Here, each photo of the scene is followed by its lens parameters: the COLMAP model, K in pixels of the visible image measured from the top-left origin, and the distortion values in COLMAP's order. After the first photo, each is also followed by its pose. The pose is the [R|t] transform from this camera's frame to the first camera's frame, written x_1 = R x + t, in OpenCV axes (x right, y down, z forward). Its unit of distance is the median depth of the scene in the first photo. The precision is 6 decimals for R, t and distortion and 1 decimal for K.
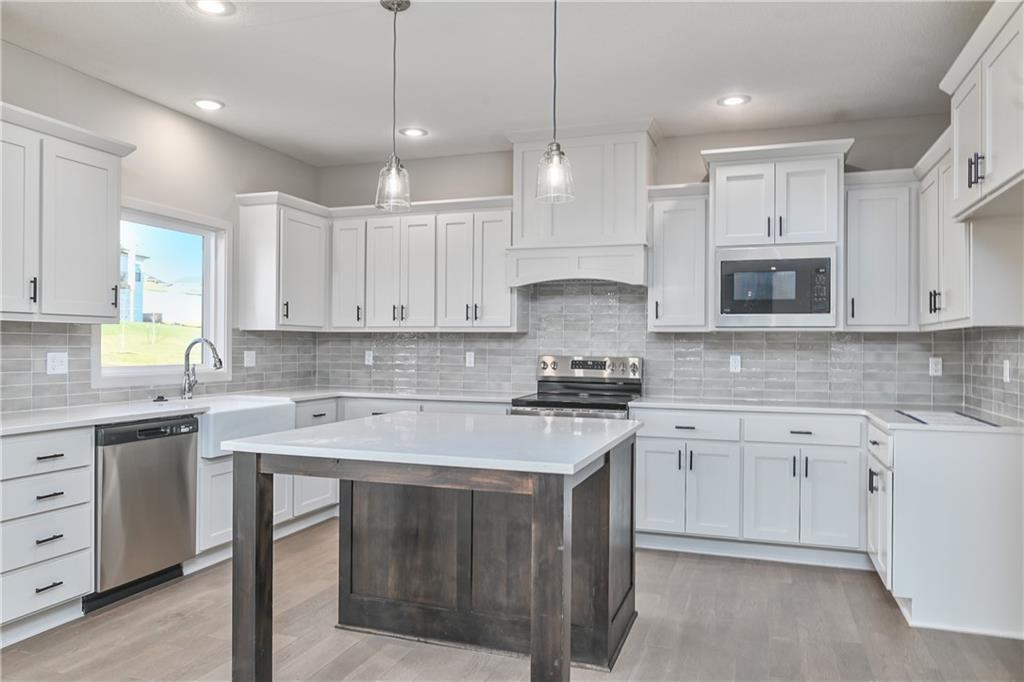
lens RADIAL K [[704.4, 0, 513.3], [0, 704.4, 341.9], [0, 0, 1]] dist [-0.029274, 0.006733]
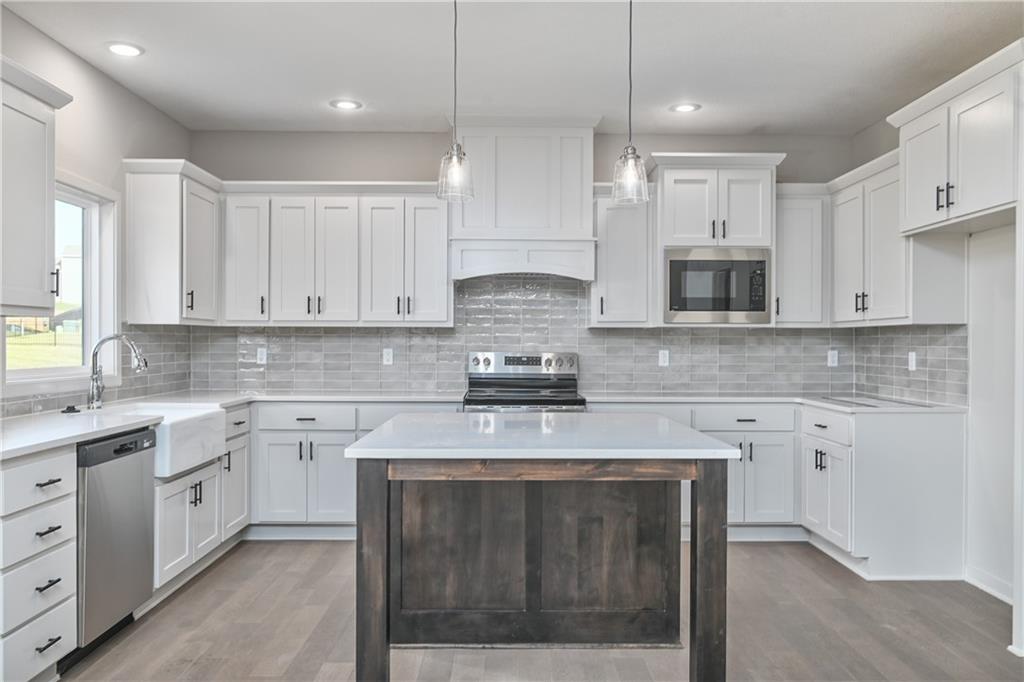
lens RADIAL K [[780.5, 0, 512.8], [0, 780.5, 341.7], [0, 0, 1]] dist [-0.017816, -0.009227]
pose [[0.940857, -0.004401, 0.338775, -0.325825], [0.001759, 0.999966, 0.008103, -0.003079], [-0.338799, -0.007028, 0.940833, -0.015387]]
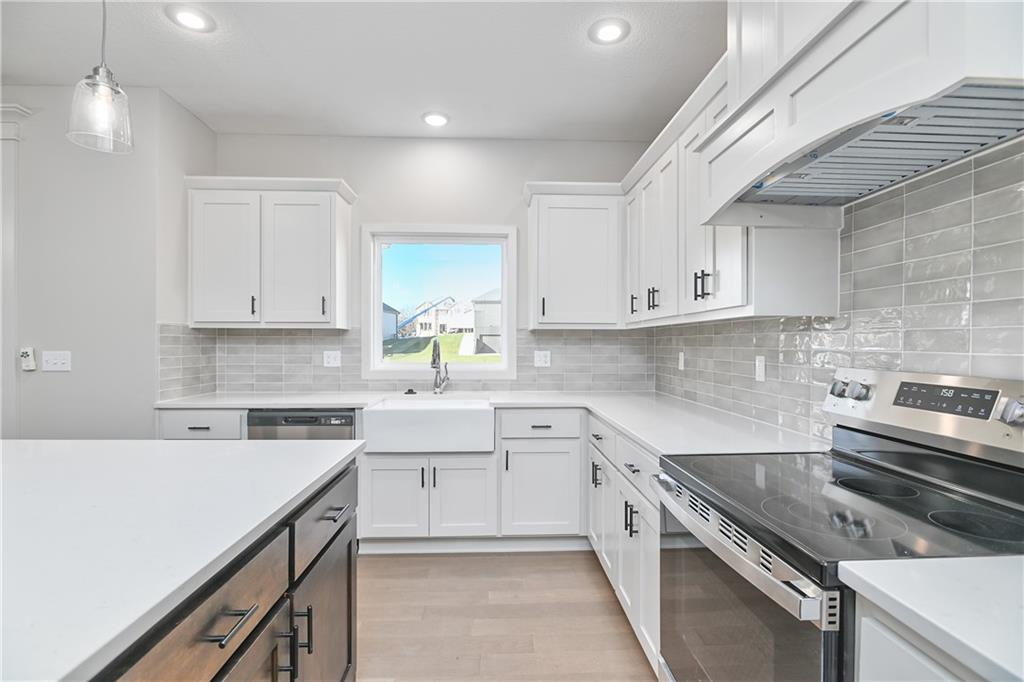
lens RADIAL K [[482.9, 0, 510.1], [0, 482.9, 344.1], [0, 0, 1]] dist [-0.001083, 0.000005]
pose [[0.368781, -0.005316, -0.929501, 0.298129], [0.005666, 0.999978, -0.003471, 0.006557], [0.929499, -0.003986, 0.368803, 0.855879]]
